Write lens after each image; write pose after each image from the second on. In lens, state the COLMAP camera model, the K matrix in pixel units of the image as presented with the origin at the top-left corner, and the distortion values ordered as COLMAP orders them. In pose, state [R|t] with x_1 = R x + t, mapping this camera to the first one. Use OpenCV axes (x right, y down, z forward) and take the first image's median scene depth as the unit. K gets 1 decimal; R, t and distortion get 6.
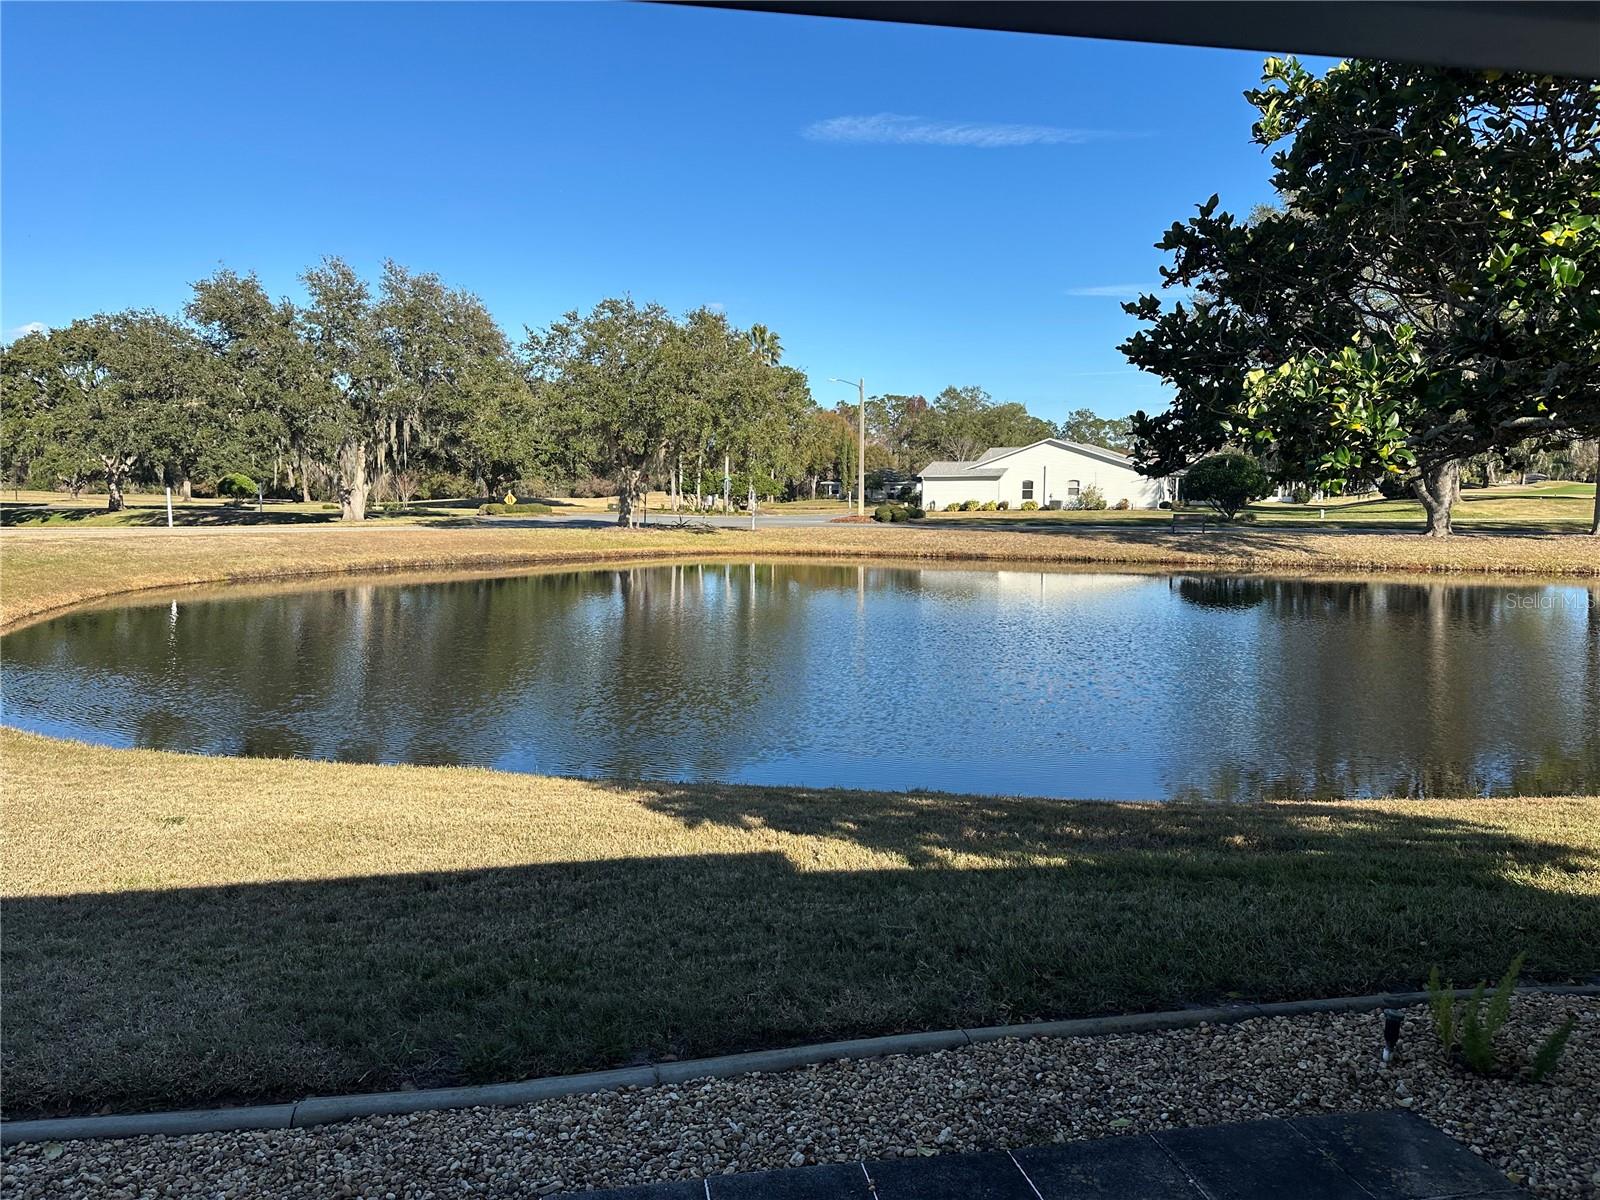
lens RADIAL K [[1116.5, 0, 786.3], [0, 1116.5, 598.5], [0, 0, 1]] dist [0.050806, -0.066366]
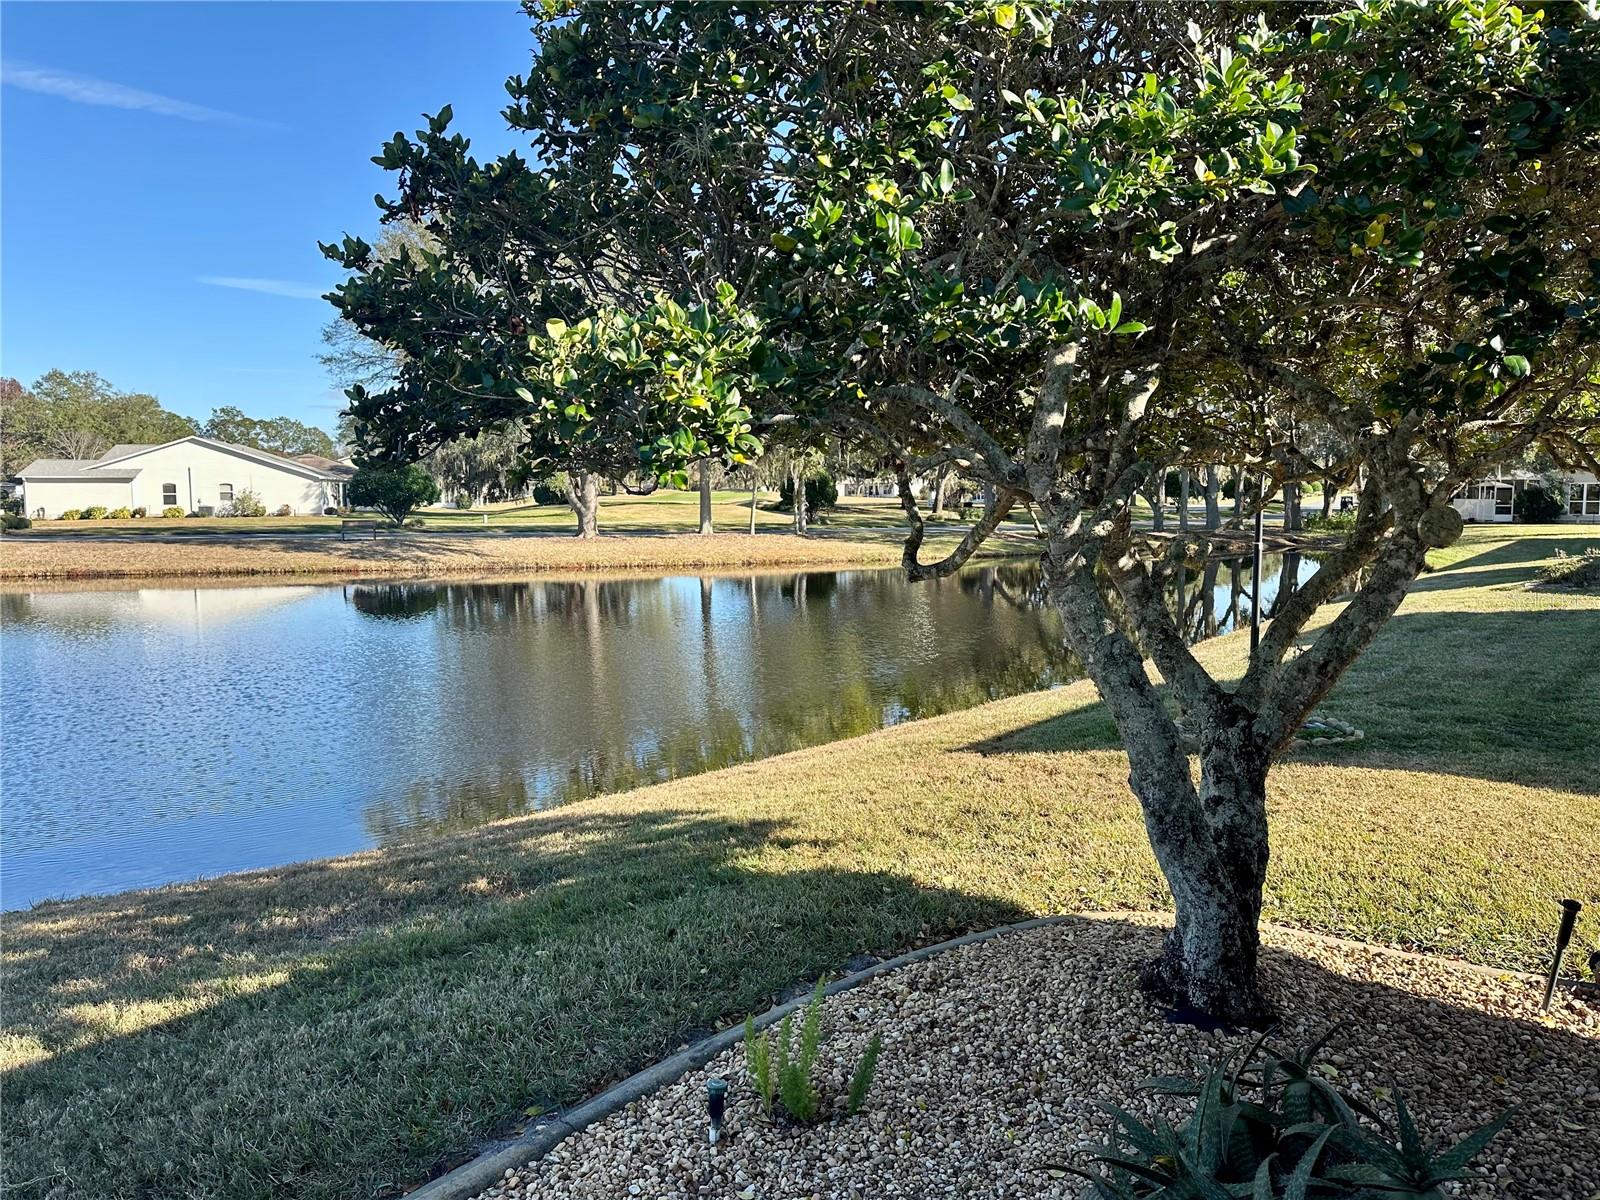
lens RADIAL K [[1116.5, 0, 802.9], [0, 1116.5, 603.1], [0, 0, 1]] dist [0.050806, -0.066366]
pose [[0.749804, -0.061556, 0.658790, 0.017311], [0.062371, 0.997805, 0.022246, -0.010414], [-0.658714, 0.024409, 0.751998, 0.140041]]
